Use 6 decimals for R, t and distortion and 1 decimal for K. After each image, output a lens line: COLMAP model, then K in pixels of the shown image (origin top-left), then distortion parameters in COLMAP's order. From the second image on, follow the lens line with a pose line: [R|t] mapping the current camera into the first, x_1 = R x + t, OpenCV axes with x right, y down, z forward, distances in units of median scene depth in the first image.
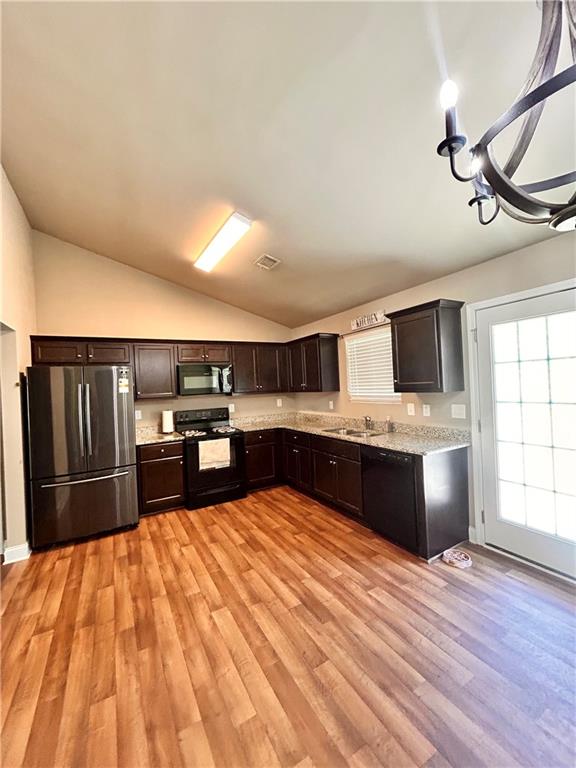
lens RADIAL K [[309.1, 0, 281.1], [0, 309.1, 384.6], [0, 0, 1]] dist [0.002877, -0.000141]
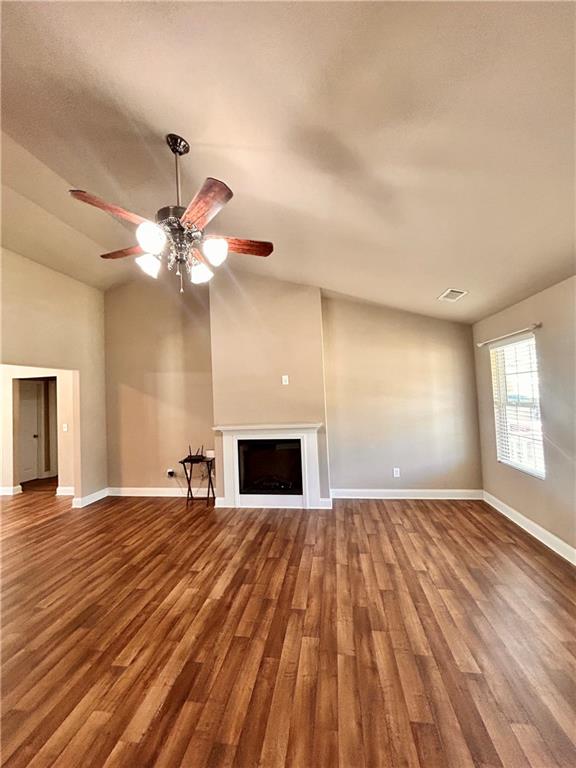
lens RADIAL K [[309.1, 0, 281.4], [0, 309.1, 386.4], [0, 0, 1]] dist [0.002877, -0.000141]
pose [[-0.778919, 0.101109, 0.618920, -0.445283], [0.071763, 0.994805, -0.072201, 0.007366], [-0.623005, -0.011823, -0.782129, 1.694571]]
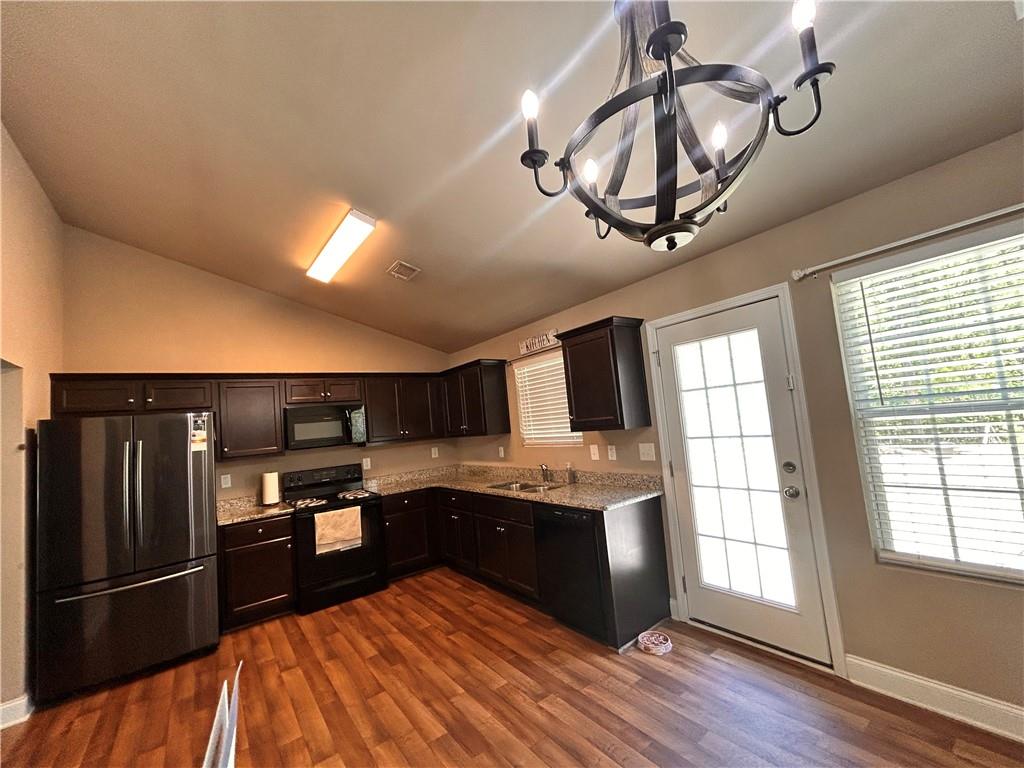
lens RADIAL K [[412.1, 0, 507.3], [0, 412.1, 389.3], [0, 0, 1]] dist [0.002877, -0.000141]
pose [[0.990697, -0.033630, 0.131869, 0.074747], [0.045172, 0.995311, -0.085535, -0.000435], [-0.128374, 0.090696, 0.987570, -0.030563]]
